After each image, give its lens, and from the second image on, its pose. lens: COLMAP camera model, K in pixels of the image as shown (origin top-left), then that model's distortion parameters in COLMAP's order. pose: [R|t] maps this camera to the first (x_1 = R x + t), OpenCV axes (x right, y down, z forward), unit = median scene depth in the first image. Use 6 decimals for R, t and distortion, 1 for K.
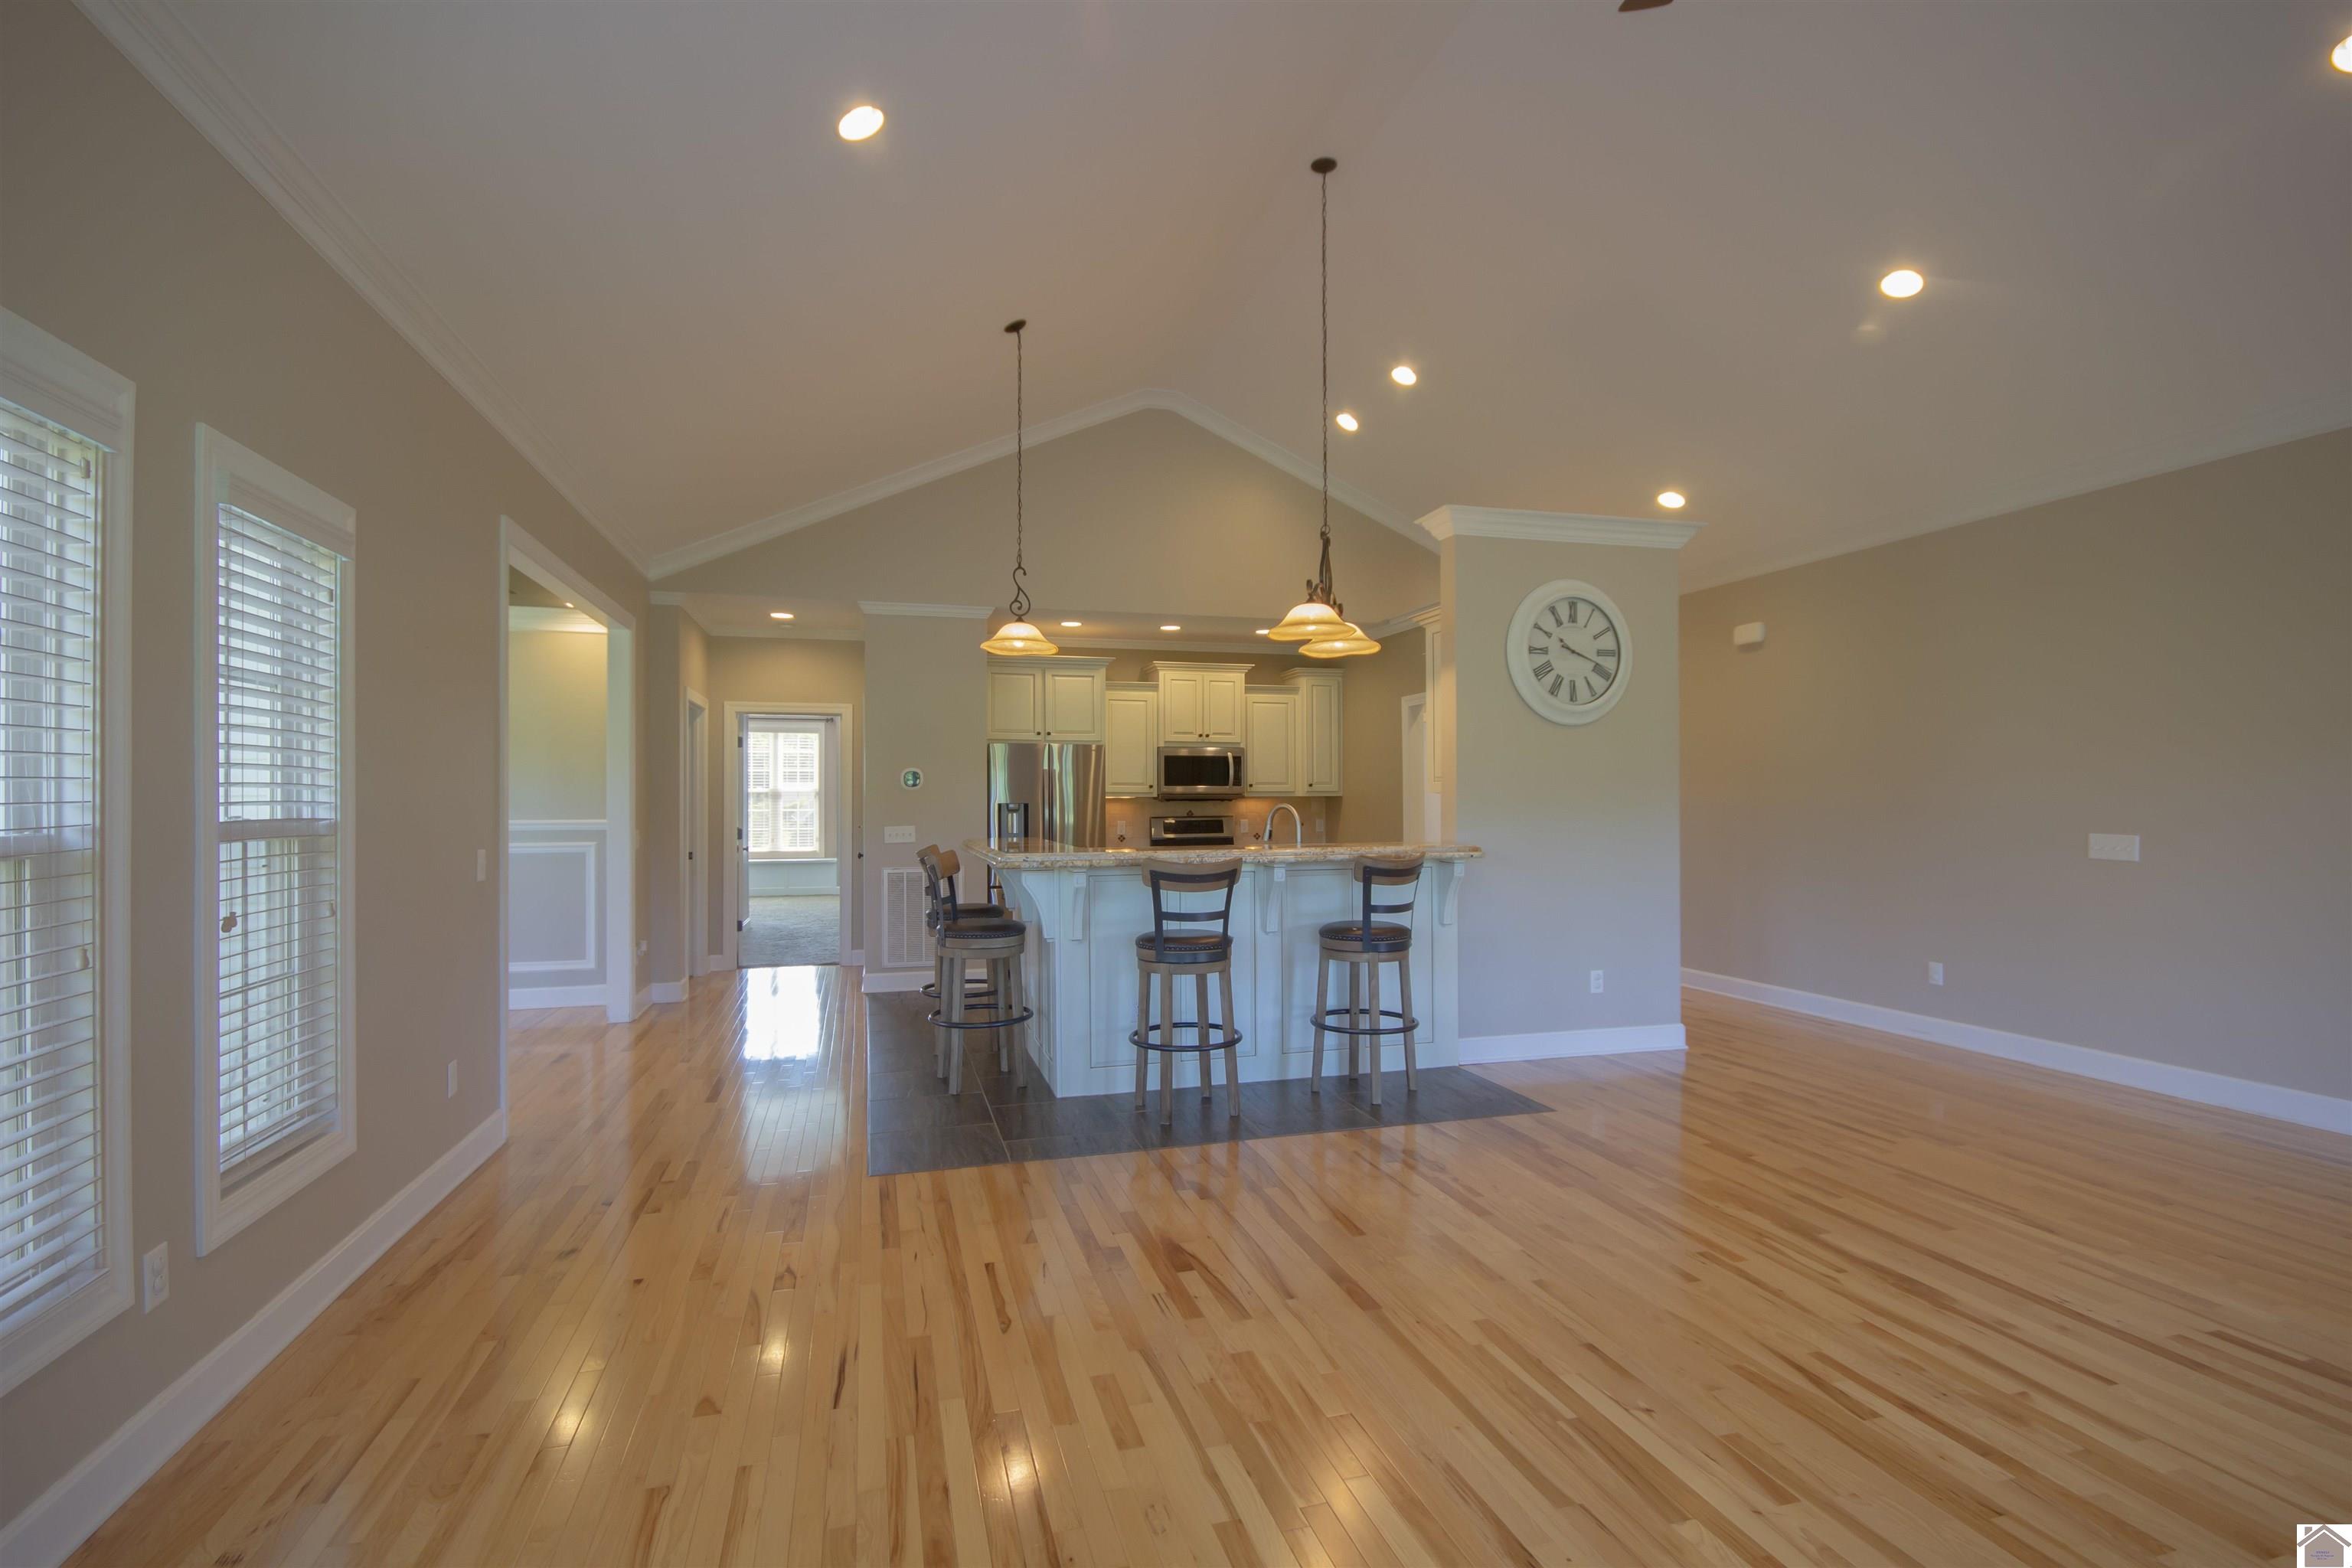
lens RADIAL K [[1089.9, 0, 1159.7], [0, 1089.9, 788.2], [0, 0, 1]] dist [-0.005690, -0.000978]
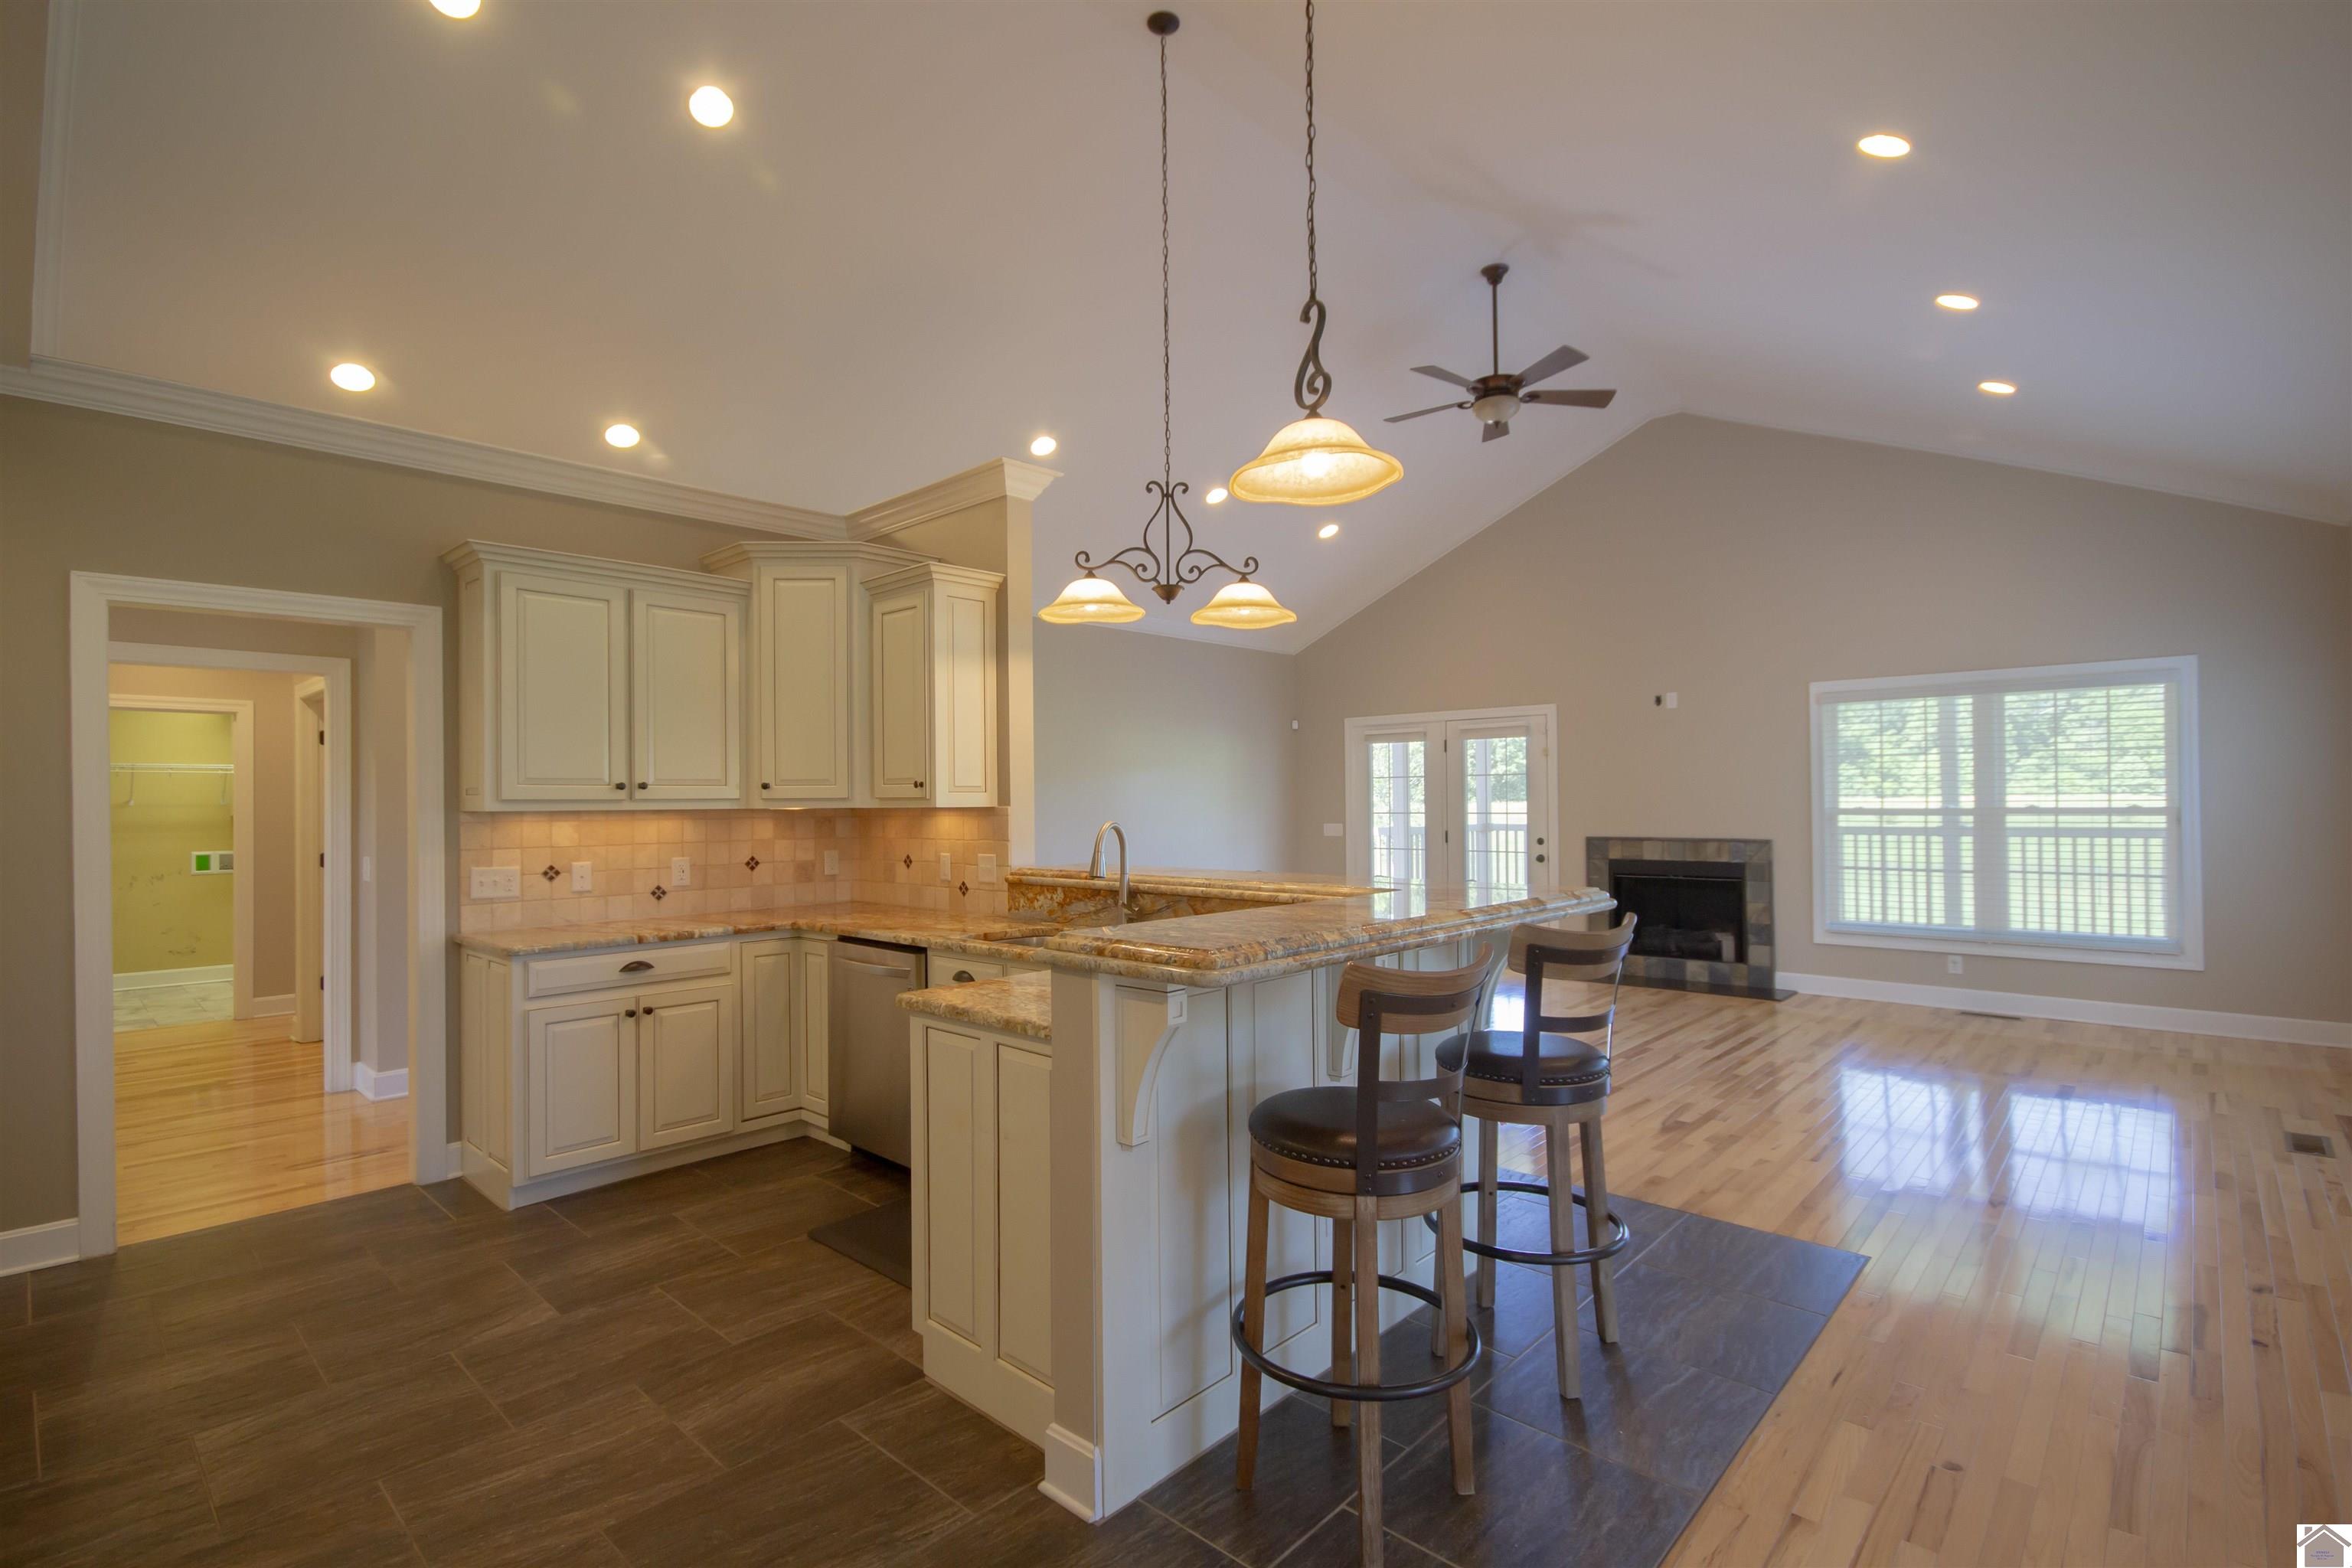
lens RADIAL K [[1089.9, 0, 1171.0], [0, 1089.9, 791.7], [0, 0, 1]] dist [-0.005690, -0.000978]
pose [[-0.526976, 0.015322, 0.849742, -0.542302], [0.003359, 0.999867, -0.015946, 0.006348], [-0.849873, -0.005548, -0.526958, 1.466057]]
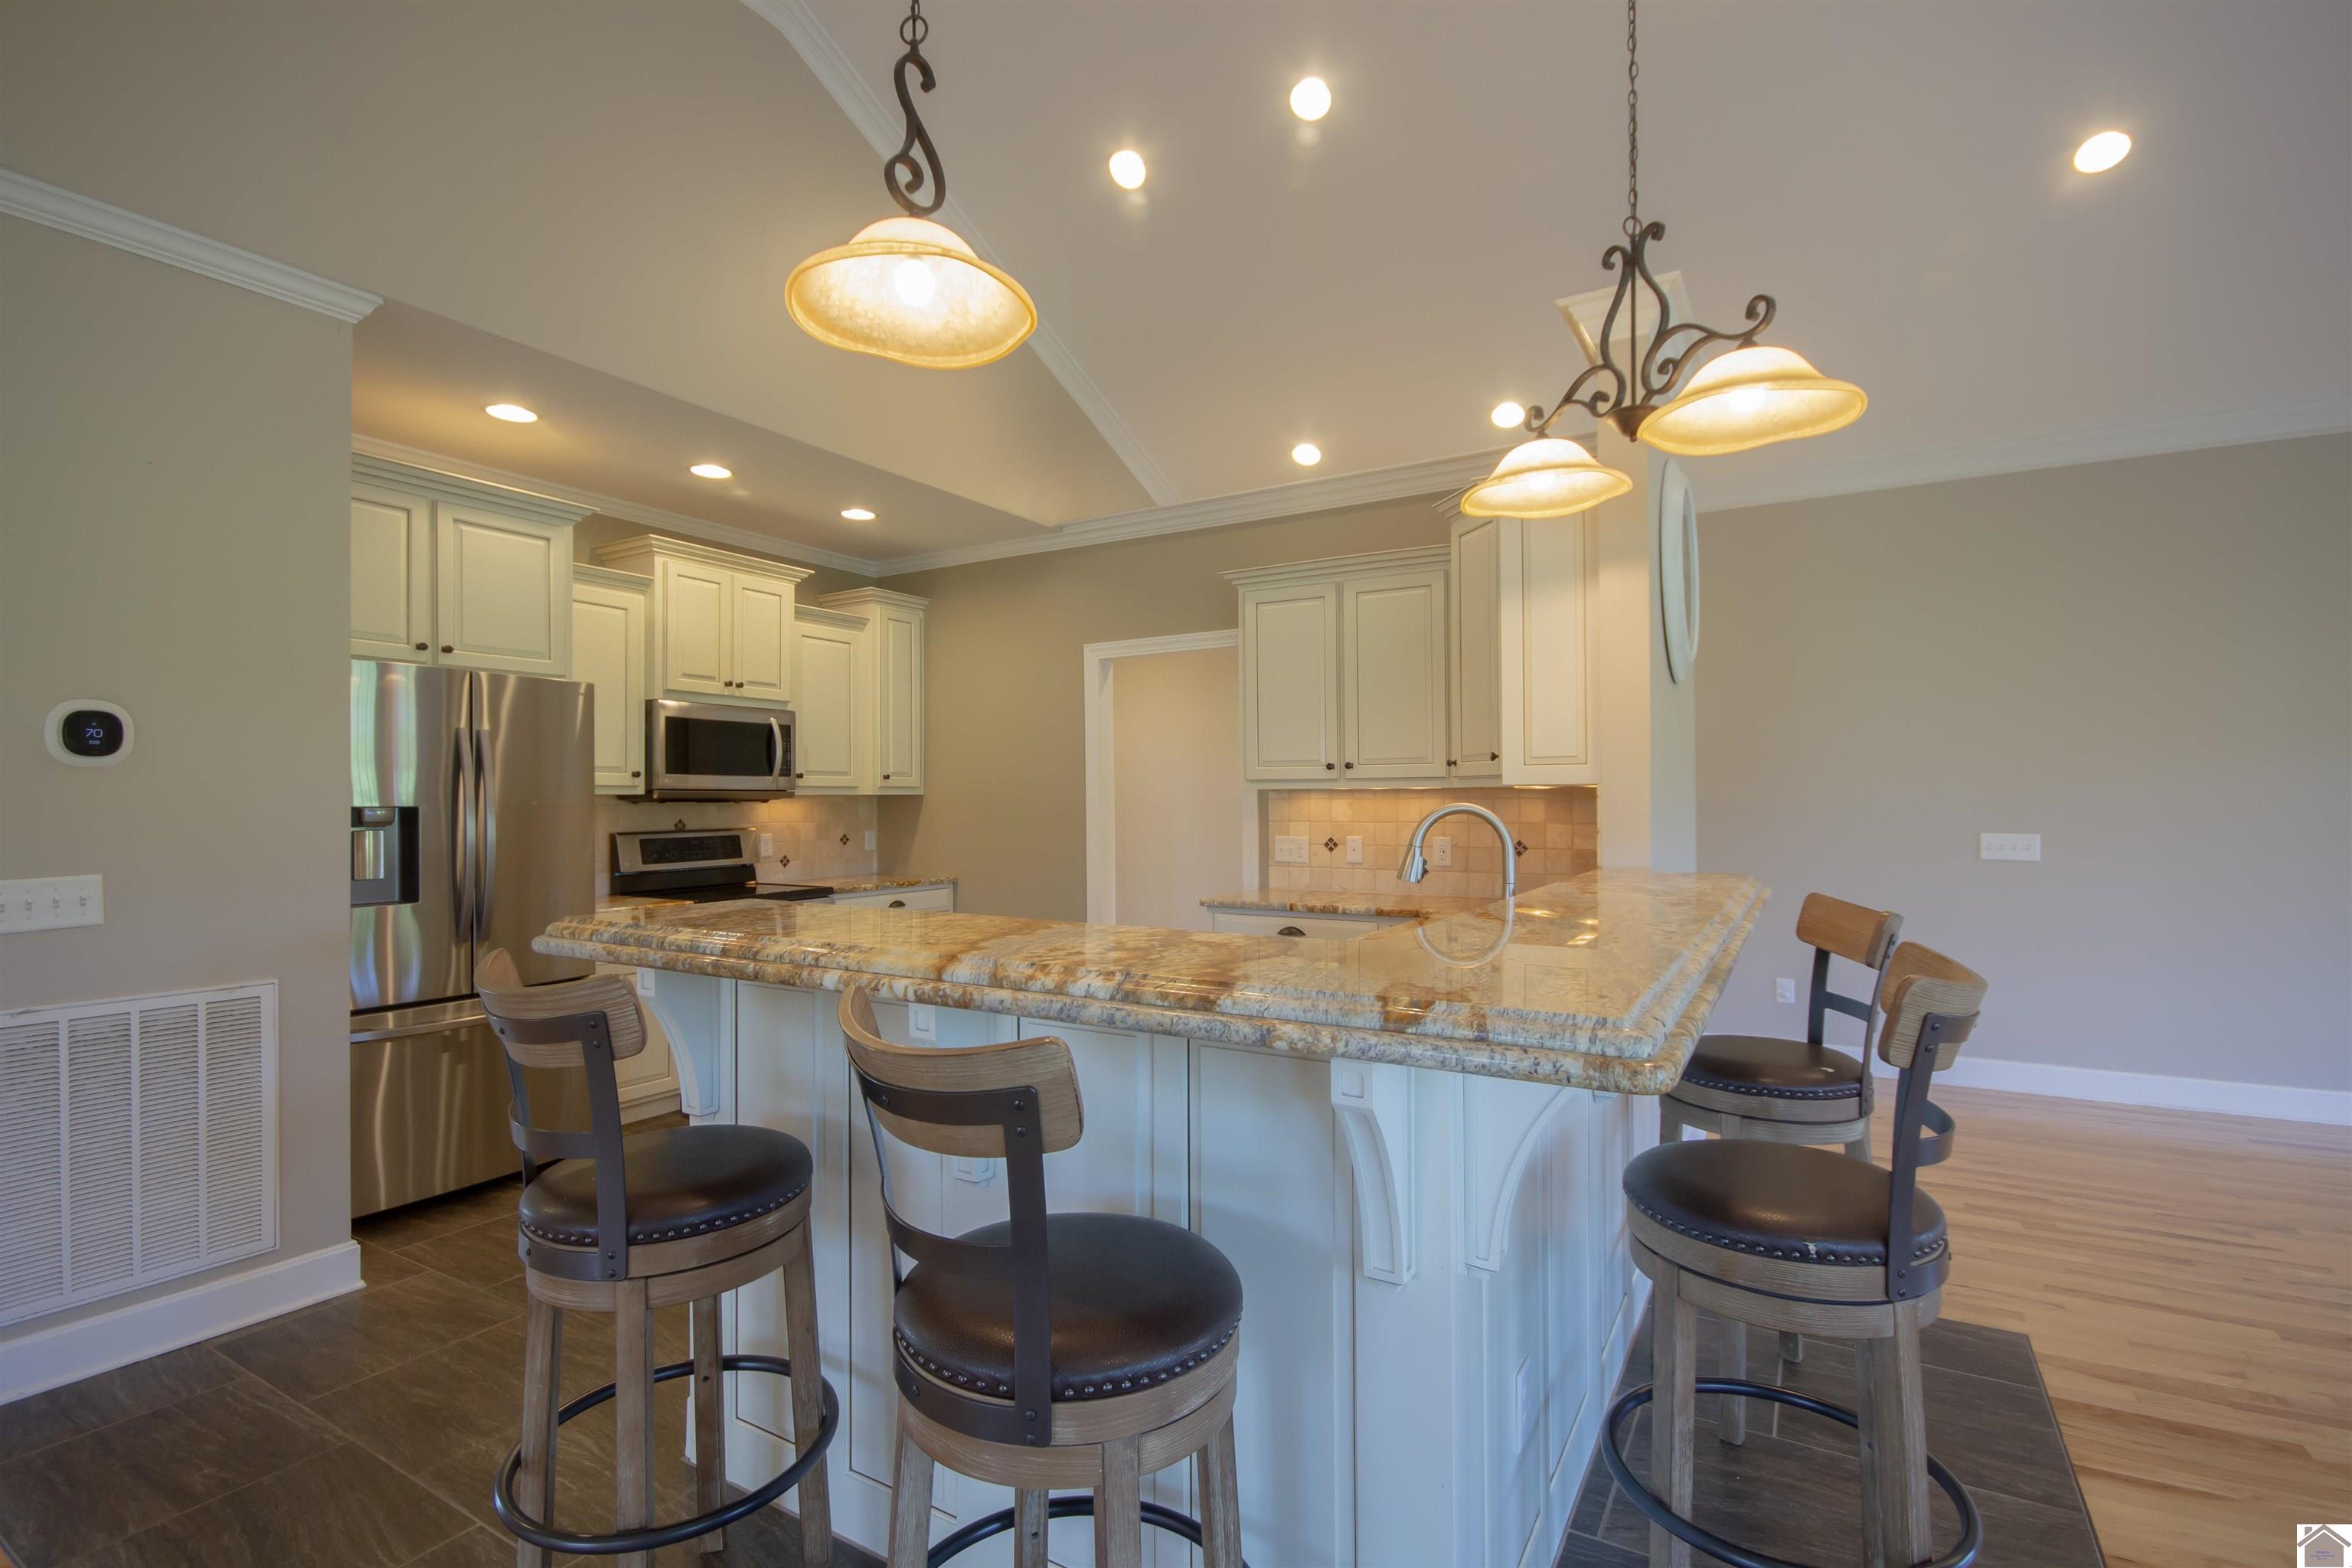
lens RADIAL K [[1089.9, 0, 1168.8], [0, 1089.9, 789.0], [0, 0, 1]] dist [-0.005690, -0.000978]
pose [[0.725532, 0.007561, 0.688147, -0.322133], [-0.005346, 0.999971, -0.005351, 0.011864], [-0.688168, 0.000204, 0.725551, 0.798650]]
